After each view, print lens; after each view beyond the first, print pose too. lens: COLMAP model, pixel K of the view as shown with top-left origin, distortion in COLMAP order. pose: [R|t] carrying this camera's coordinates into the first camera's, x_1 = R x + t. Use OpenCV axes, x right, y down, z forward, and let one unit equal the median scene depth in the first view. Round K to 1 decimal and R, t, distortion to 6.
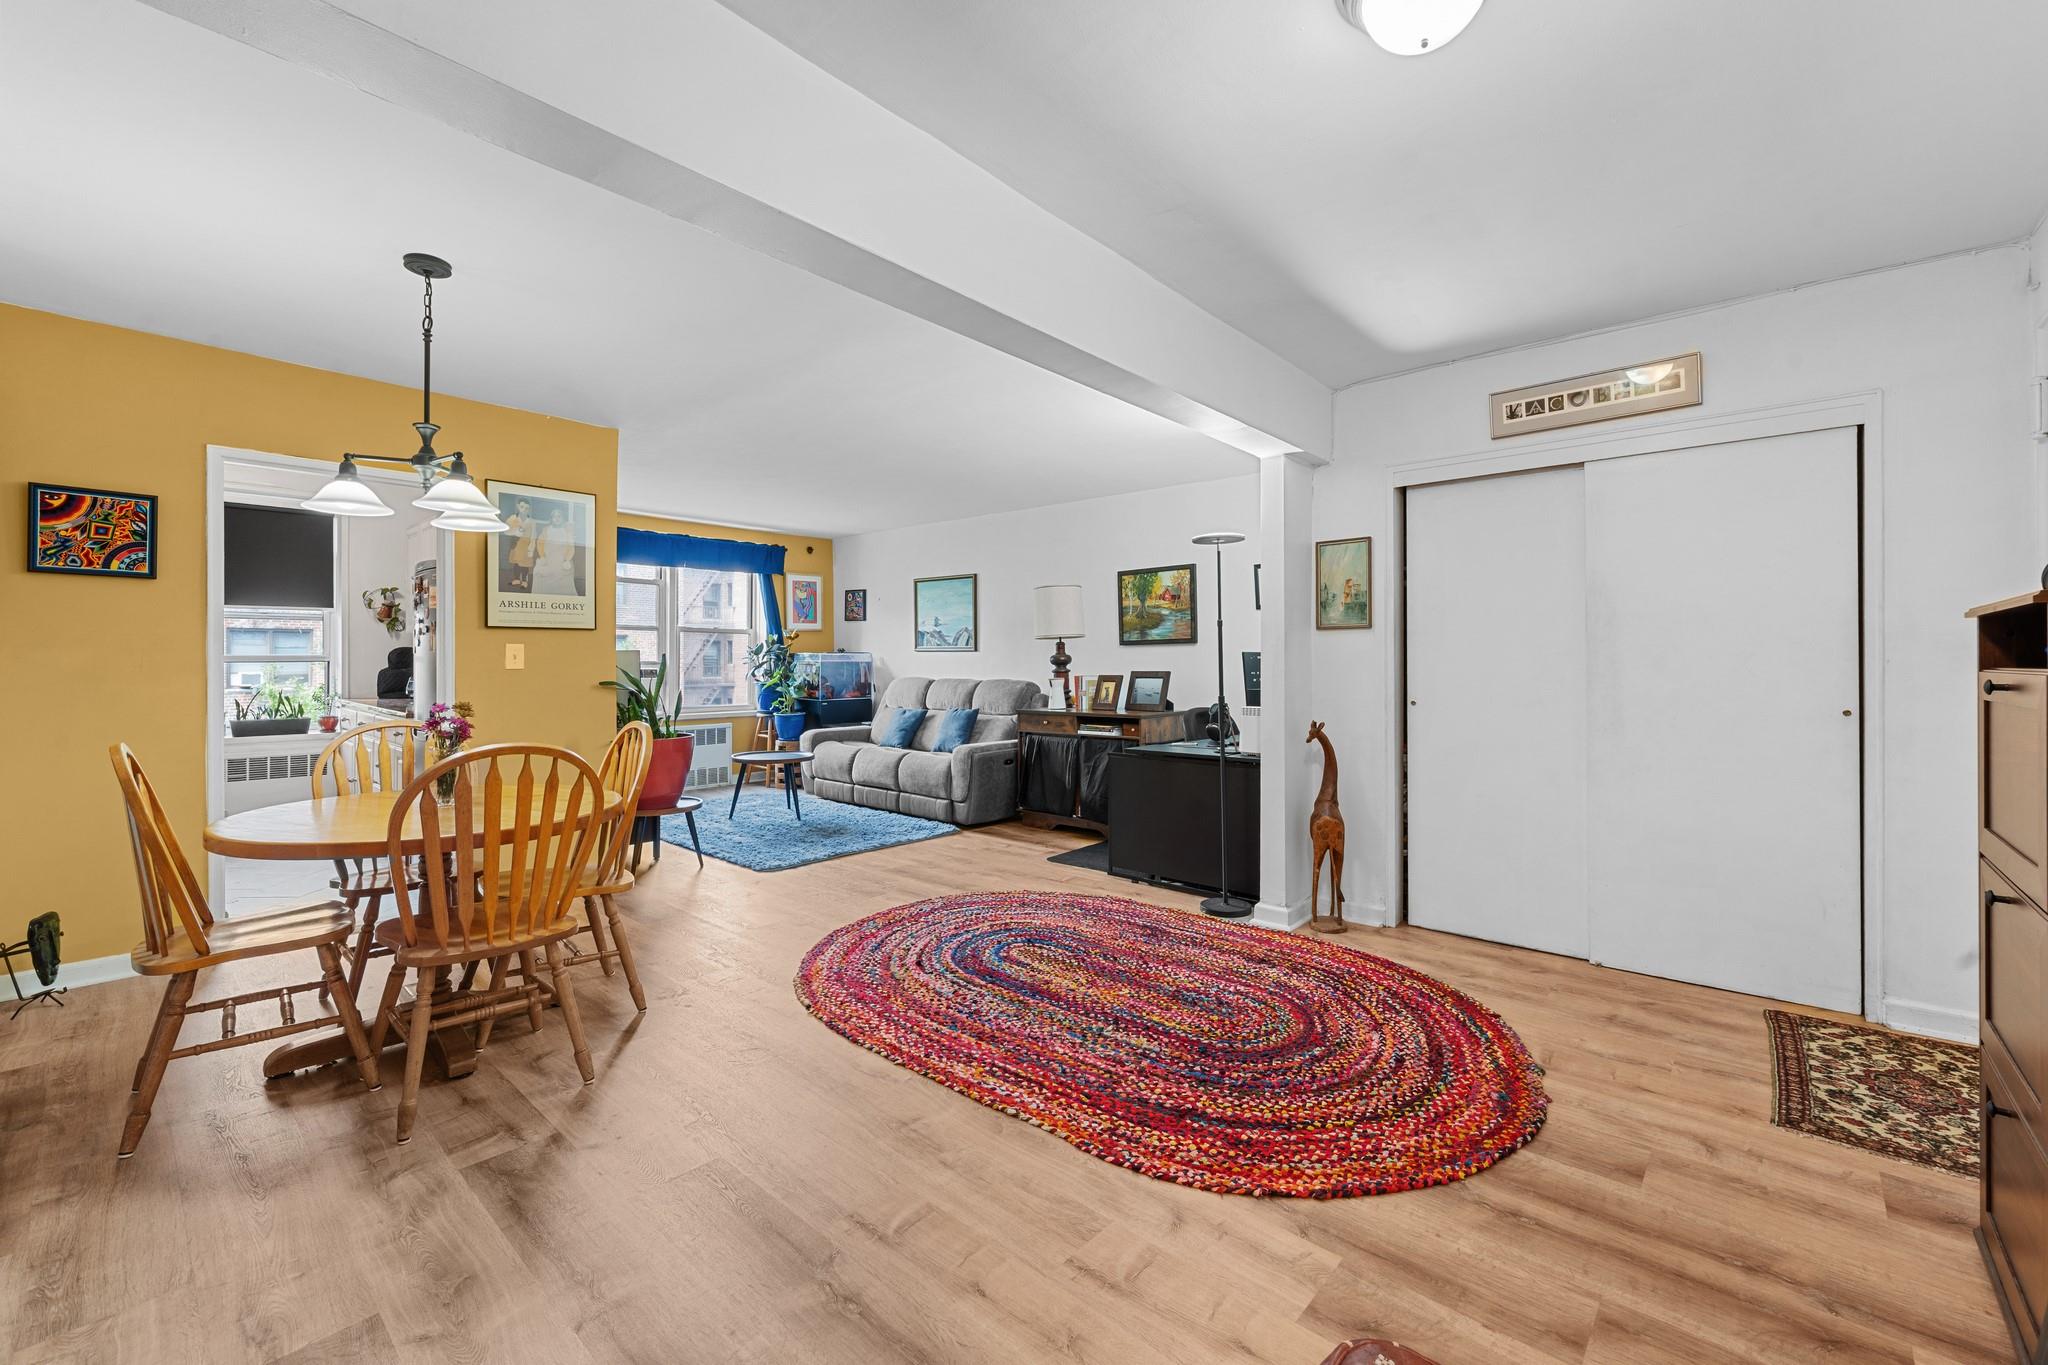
lens RADIAL K [[836.3, 0, 1045.4], [0, 836.3, 656.4], [0, 0, 1]] dist [0.000810, -0.000130]
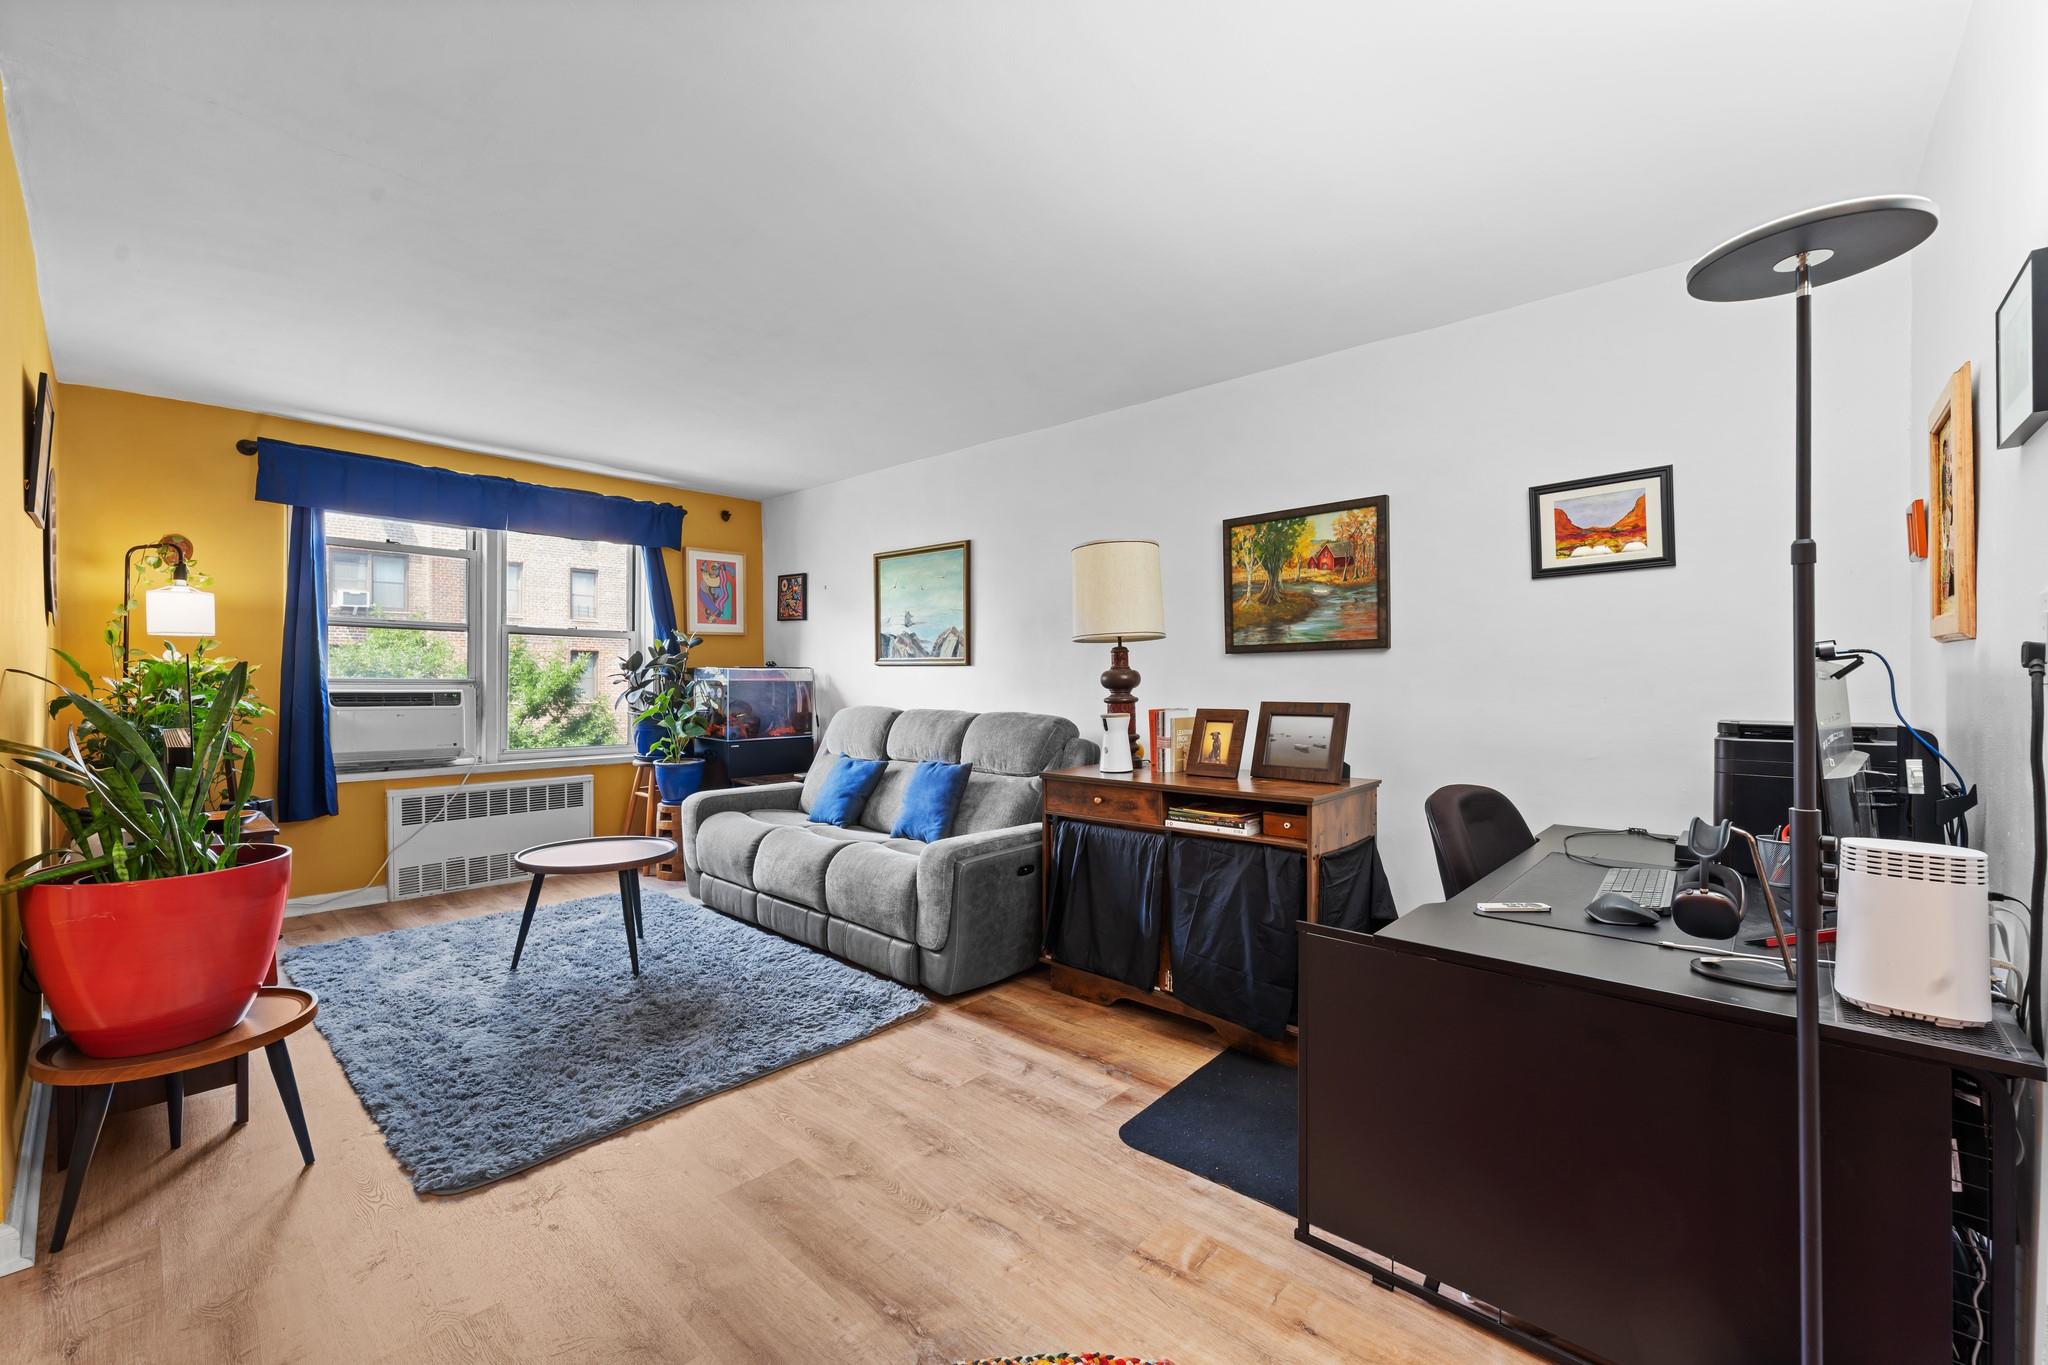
lens RADIAL K [[836.3, 0, 1030.2], [0, 836.3, 681.0], [0, 0, 1]] dist [0.000810, -0.000130]
pose [[0.999794, 0.004283, -0.019823, -0.032272], [-0.004153, 0.999970, 0.006589, 0.001772], [0.019851, -0.006505, 0.999782, 0.485855]]
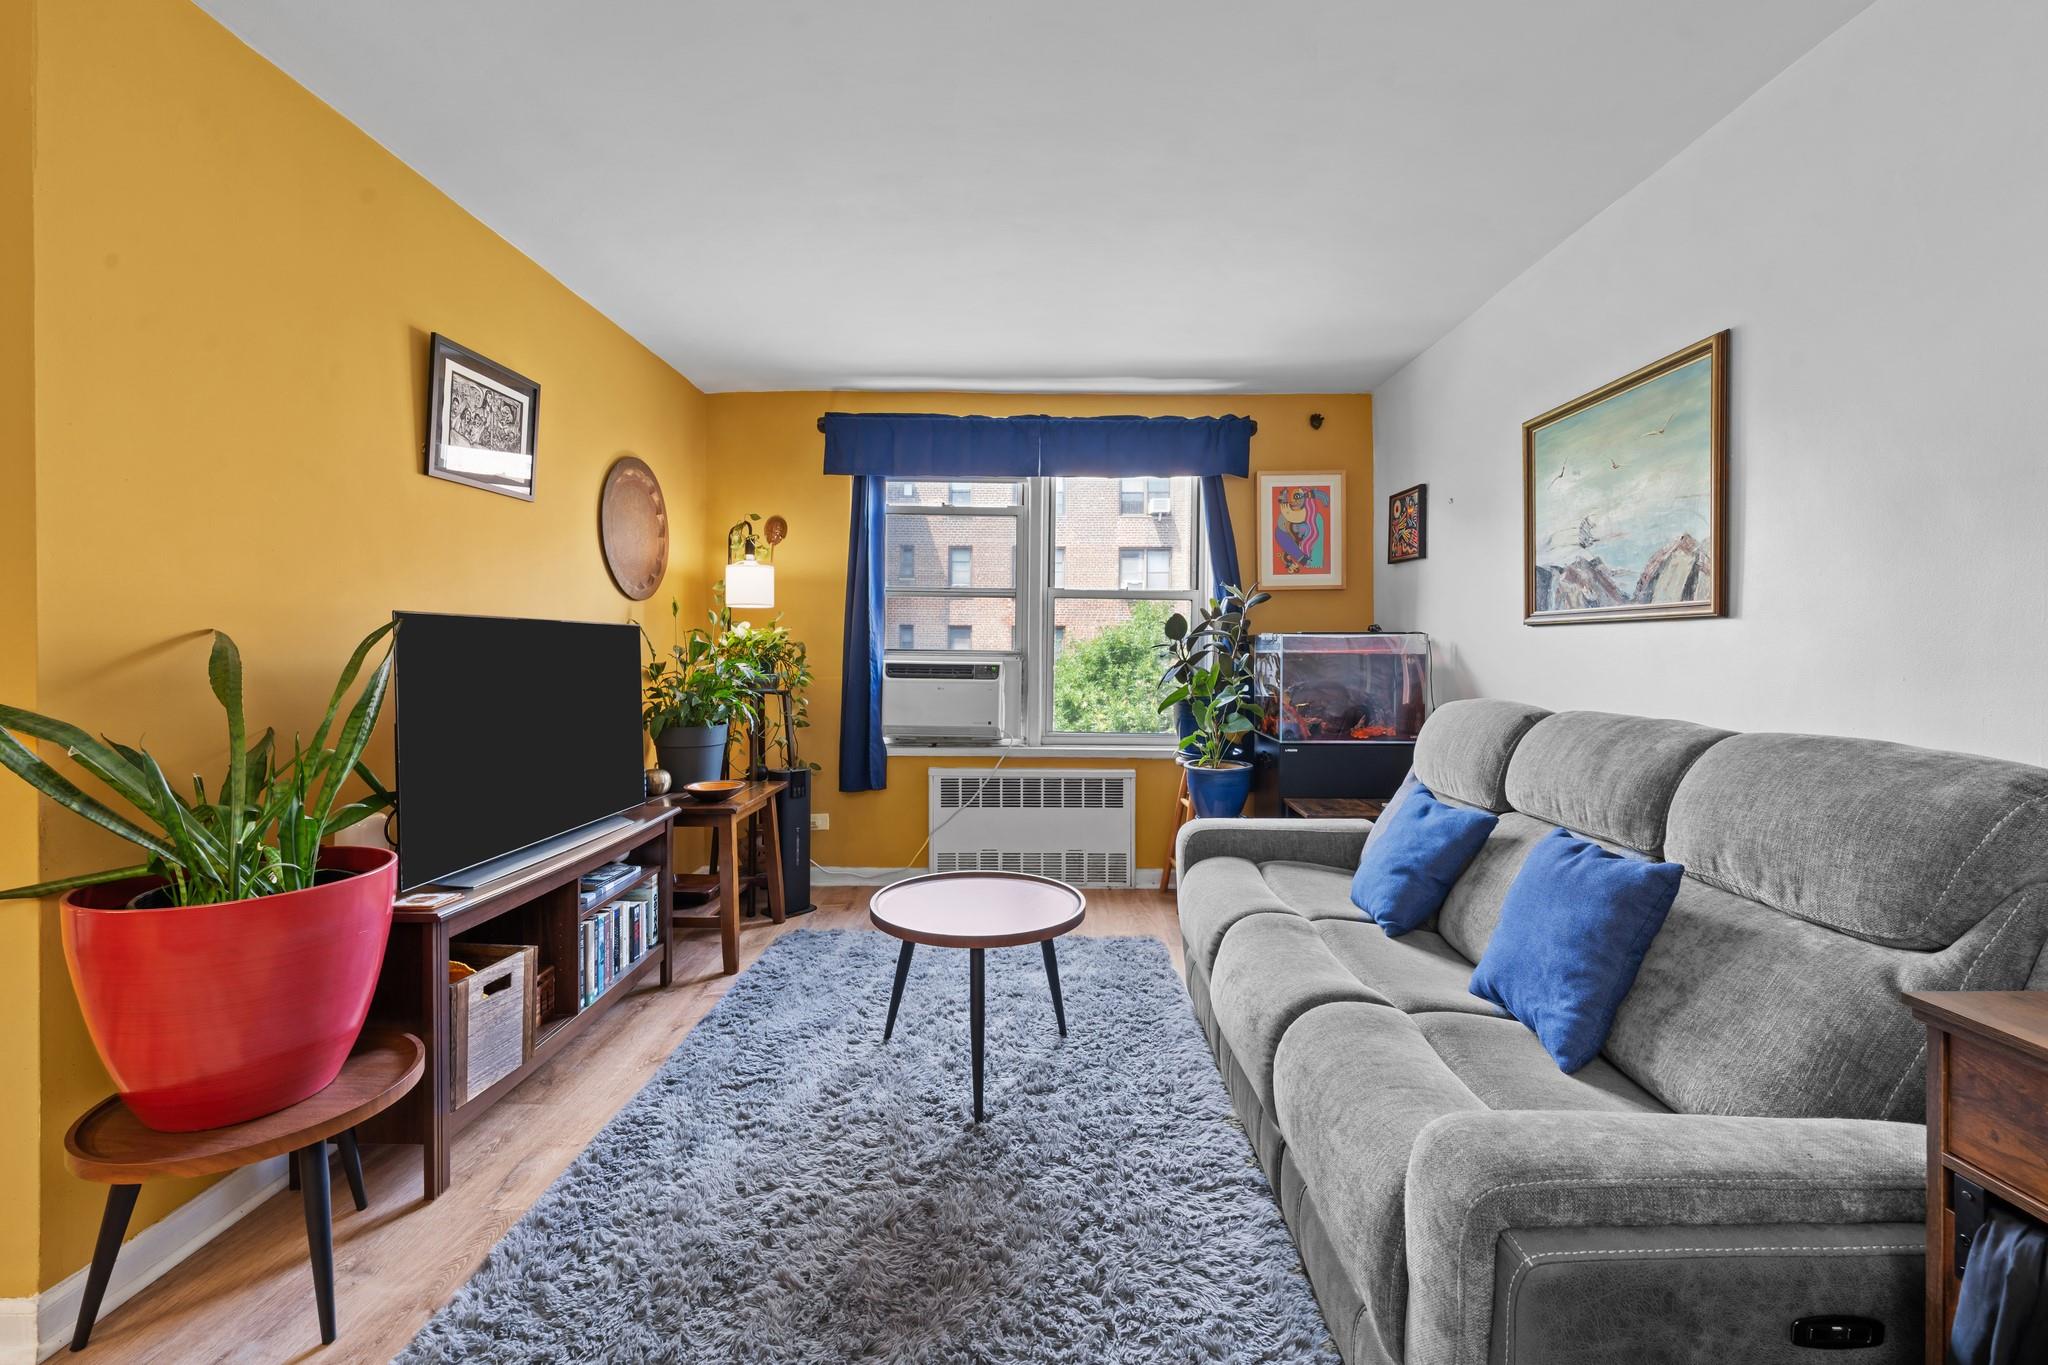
lens RADIAL K [[836.3, 0, 1040.7], [0, 836.3, 665.2], [0, 0, 1]] dist [0.000810, -0.000130]
pose [[0.652034, 0.016280, -0.758015, -0.026907], [-0.002275, 0.999807, 0.019516, 0.006032], [0.758186, -0.011000, 0.651945, 0.832963]]
